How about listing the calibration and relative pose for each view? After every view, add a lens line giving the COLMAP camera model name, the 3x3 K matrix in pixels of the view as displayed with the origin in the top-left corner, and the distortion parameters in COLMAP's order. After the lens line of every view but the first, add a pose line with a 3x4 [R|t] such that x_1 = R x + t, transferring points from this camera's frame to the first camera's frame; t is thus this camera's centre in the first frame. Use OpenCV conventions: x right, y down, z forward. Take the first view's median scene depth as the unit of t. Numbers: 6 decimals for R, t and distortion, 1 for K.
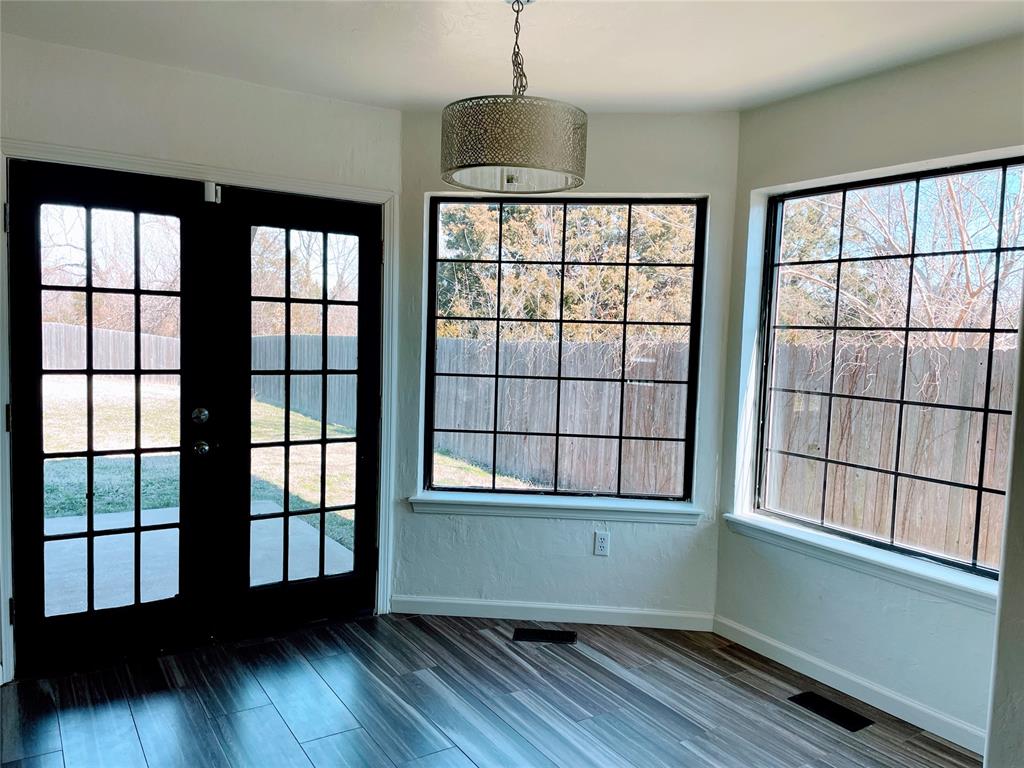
lens RADIAL K [[764.7, 0, 512.0], [0, 764.7, 384.0], [0, 0, 1]] dist [0.096466, -0.123170]
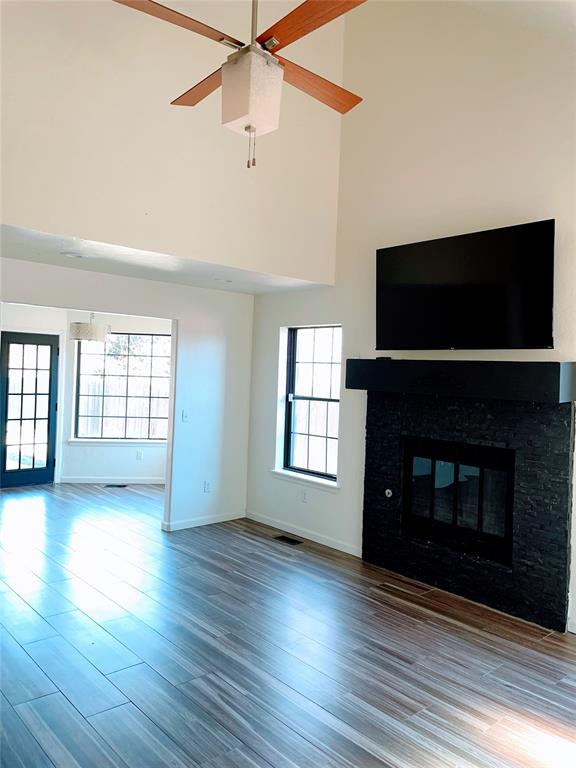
lens RADIAL K [[573.6, 0, 288.0], [0, 573.6, 384.0], [0, 0, 1]] dist [0.096466, -0.123170]
pose [[0.983265, 0.004129, 0.182133, 0.267155], [0.008384, 0.997658, -0.067880, 0.097758], [-0.181987, 0.068271, 0.980928, -1.218986]]
